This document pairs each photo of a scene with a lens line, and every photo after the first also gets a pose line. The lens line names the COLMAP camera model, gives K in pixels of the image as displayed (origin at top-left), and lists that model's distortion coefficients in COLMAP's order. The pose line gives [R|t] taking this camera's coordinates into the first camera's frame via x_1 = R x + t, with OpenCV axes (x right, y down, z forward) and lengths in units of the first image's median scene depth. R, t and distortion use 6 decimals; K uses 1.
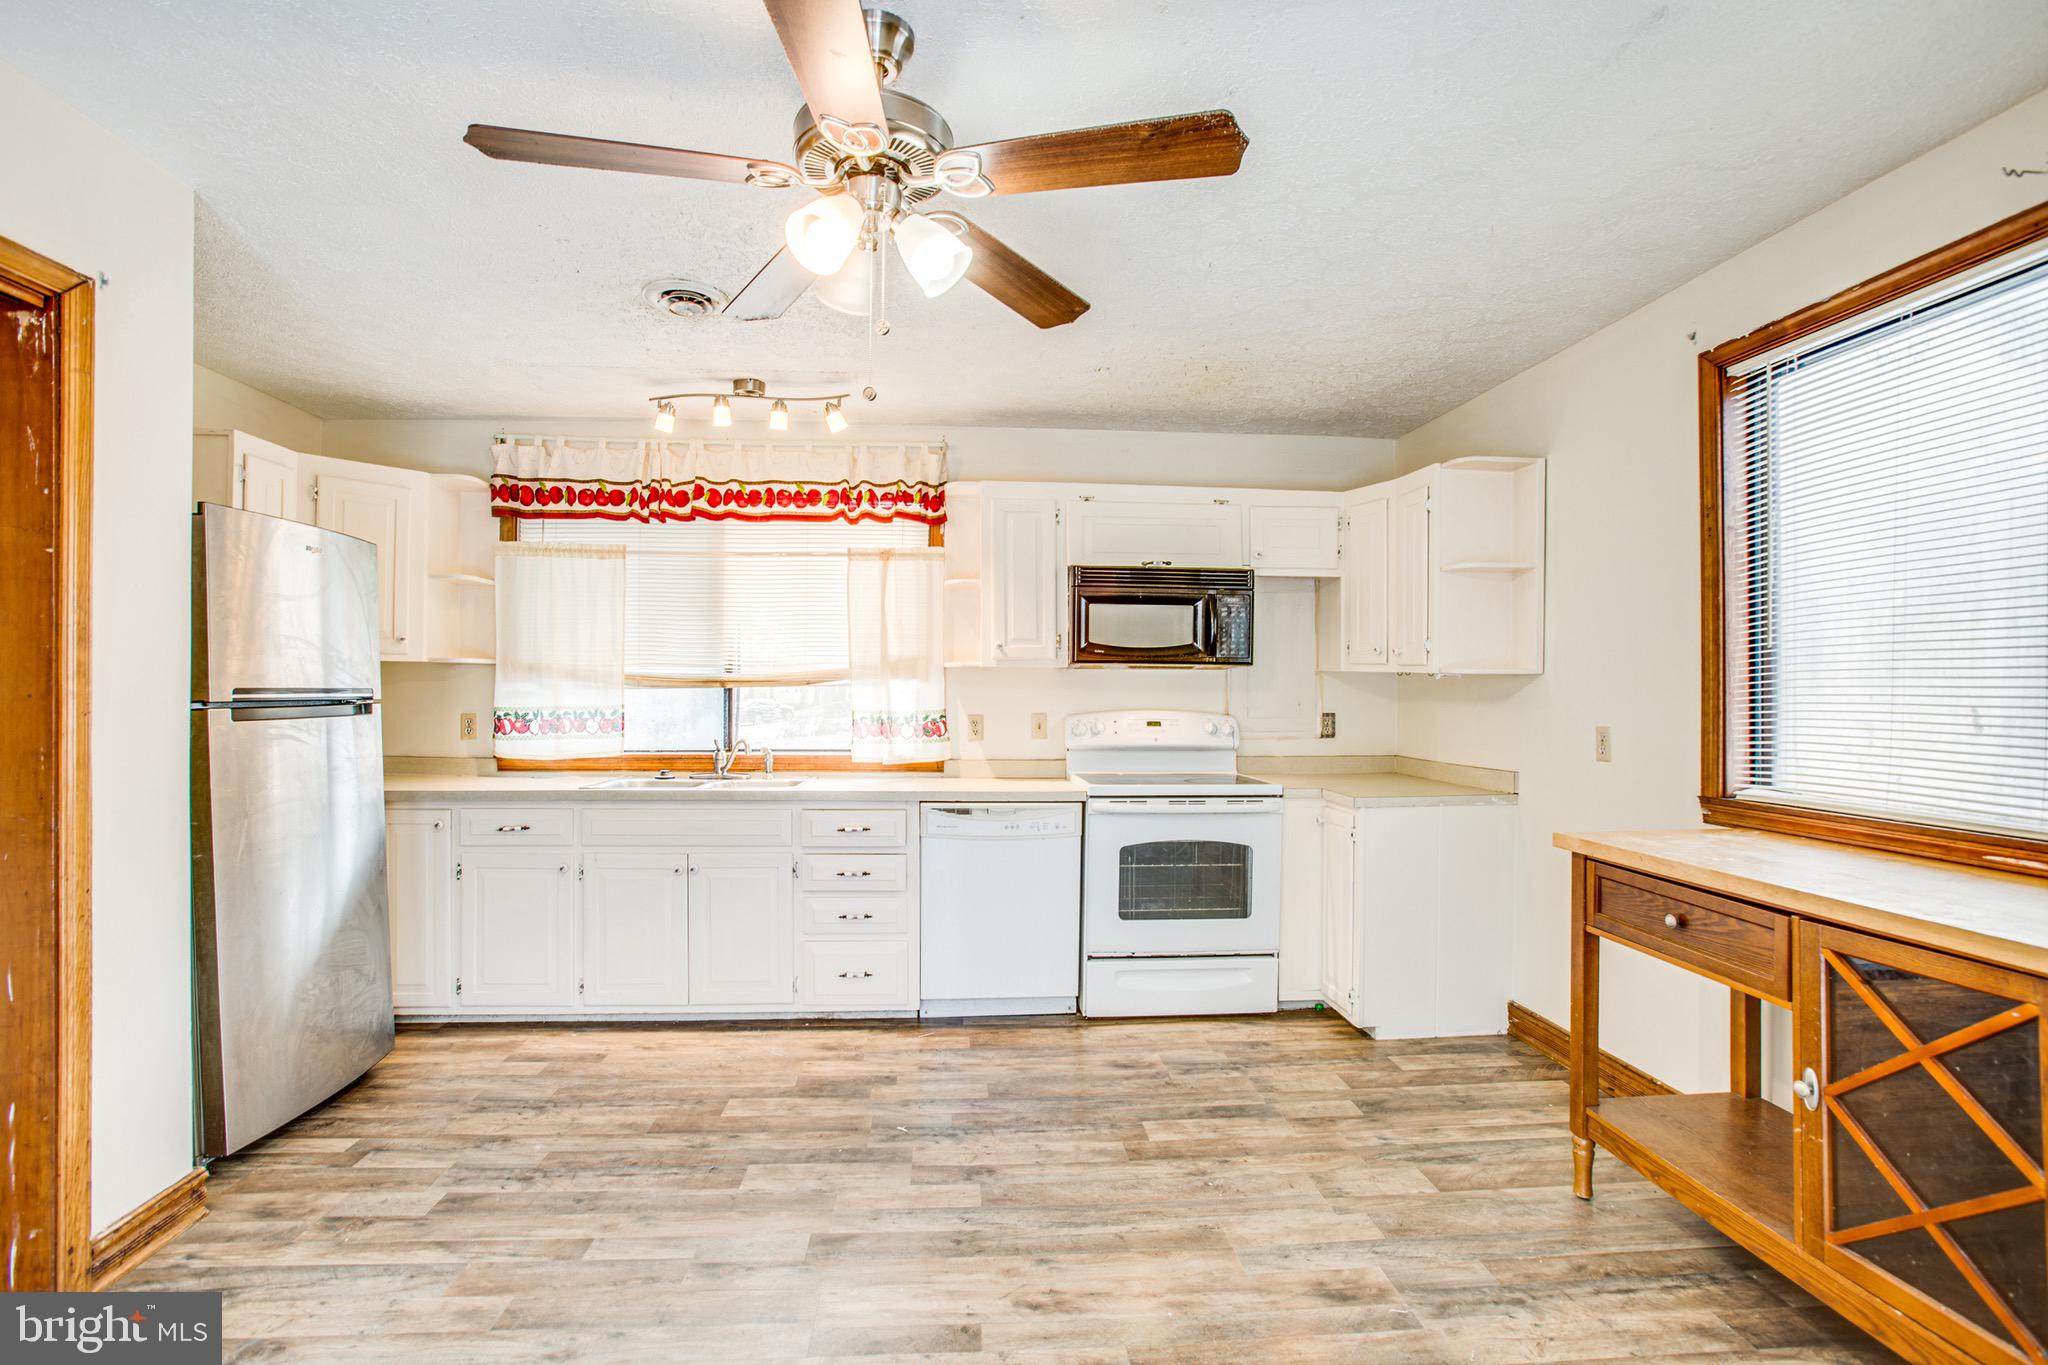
lens RADIAL K [[939.0, 0, 973.7], [0, 939.0, 683.4], [0, 0, 1]] dist [-0.062137, 0.022524]
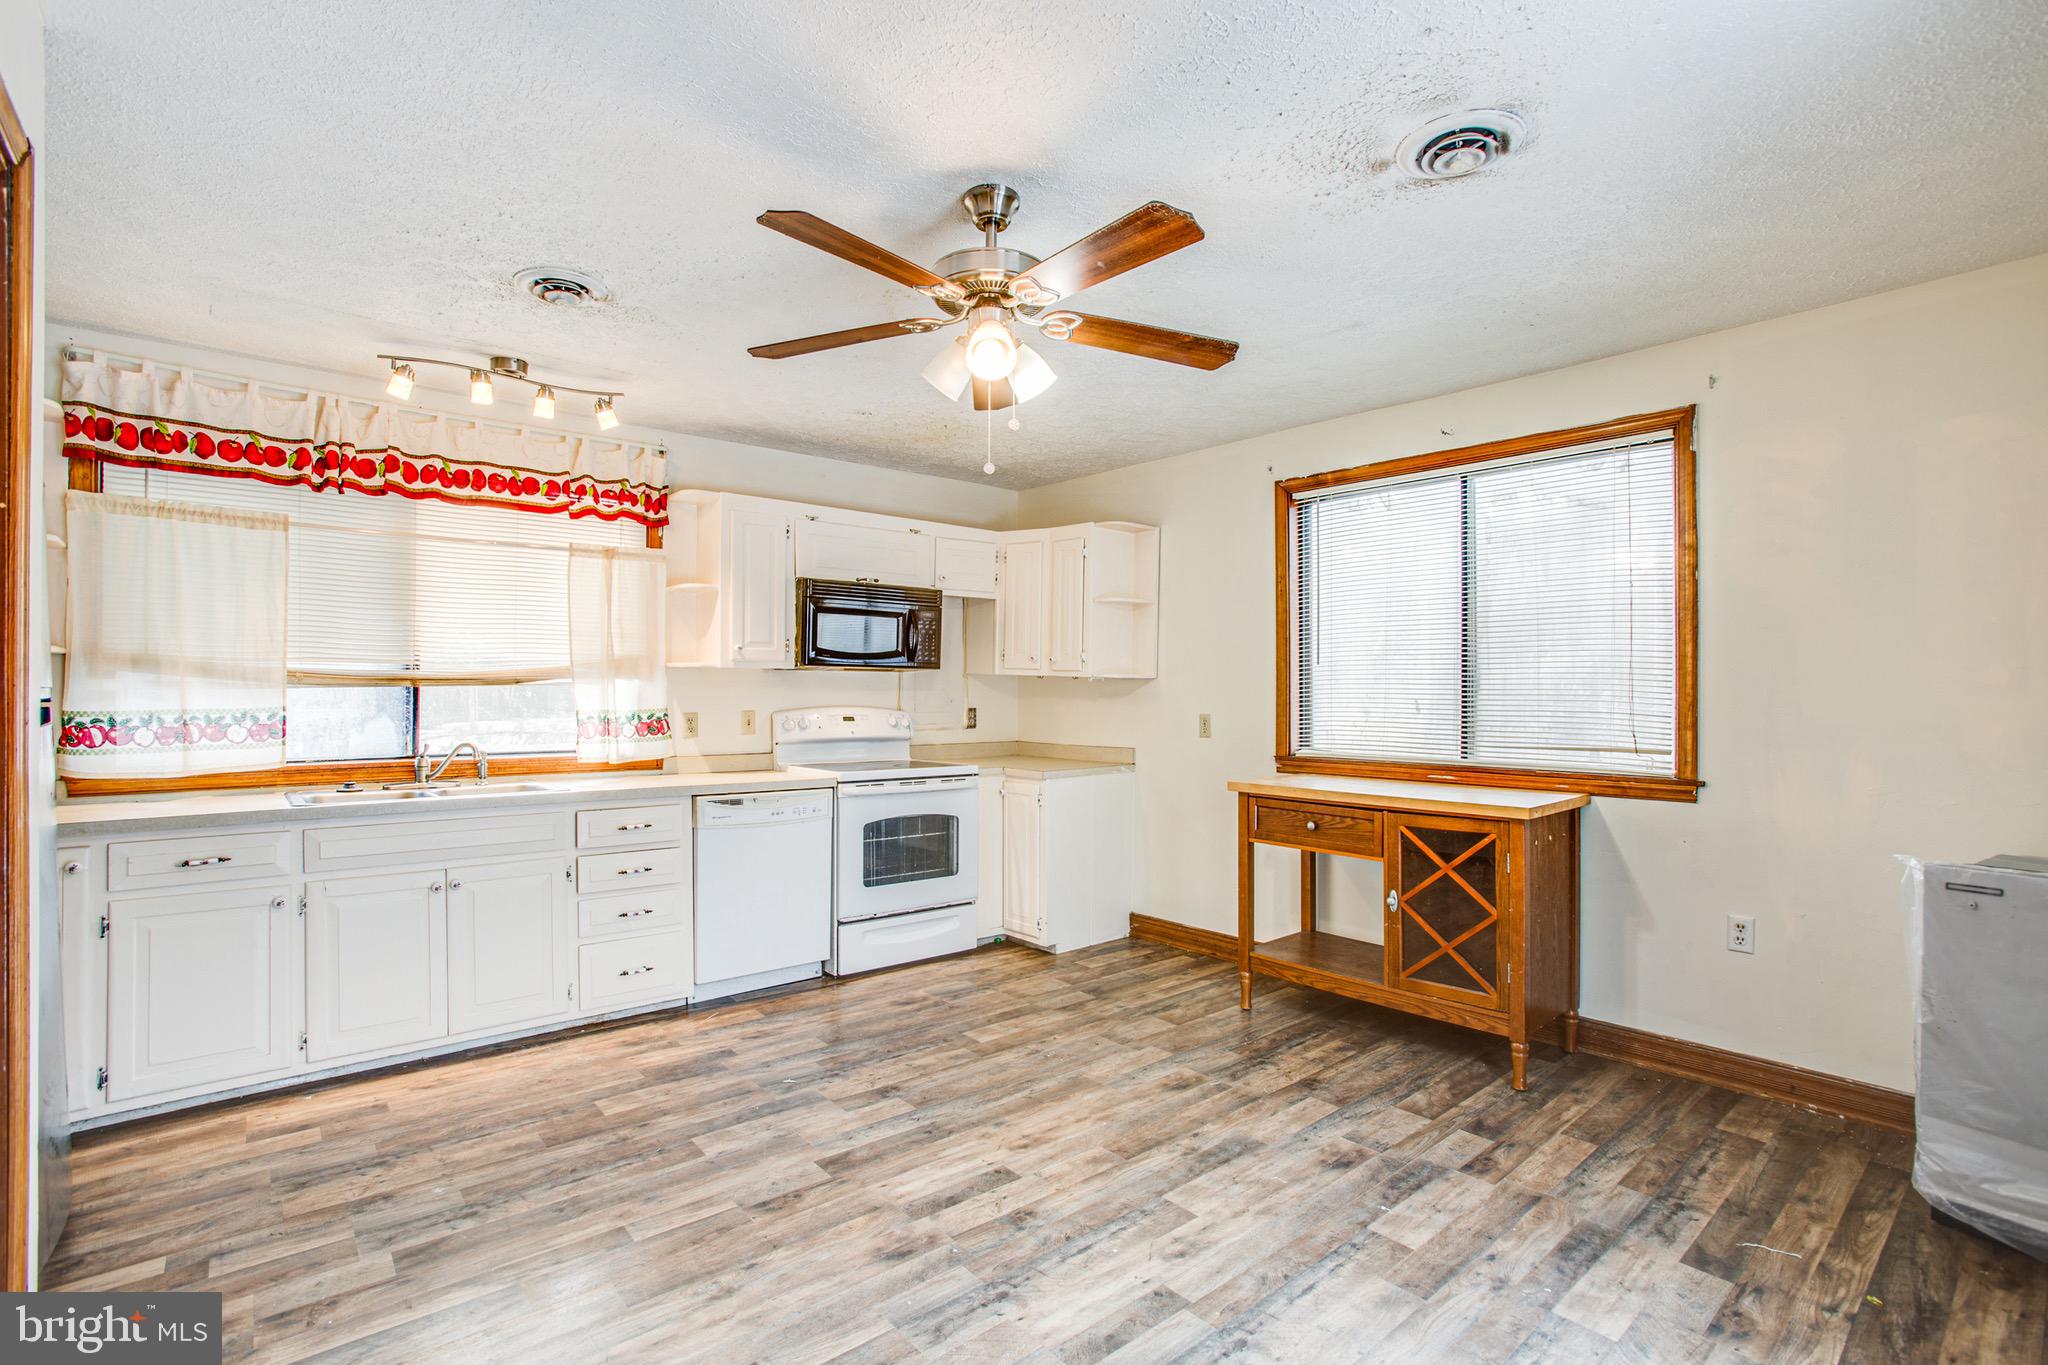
lens RADIAL K [[939.0, 0, 1010.9], [0, 939.0, 680.8], [0, 0, 1]] dist [-0.062137, 0.022524]
pose [[0.810402, 0.005901, 0.585844, -0.388488], [-0.004870, 0.999983, -0.003337, -0.000799], [-0.585853, -0.000149, 0.810417, -0.048251]]
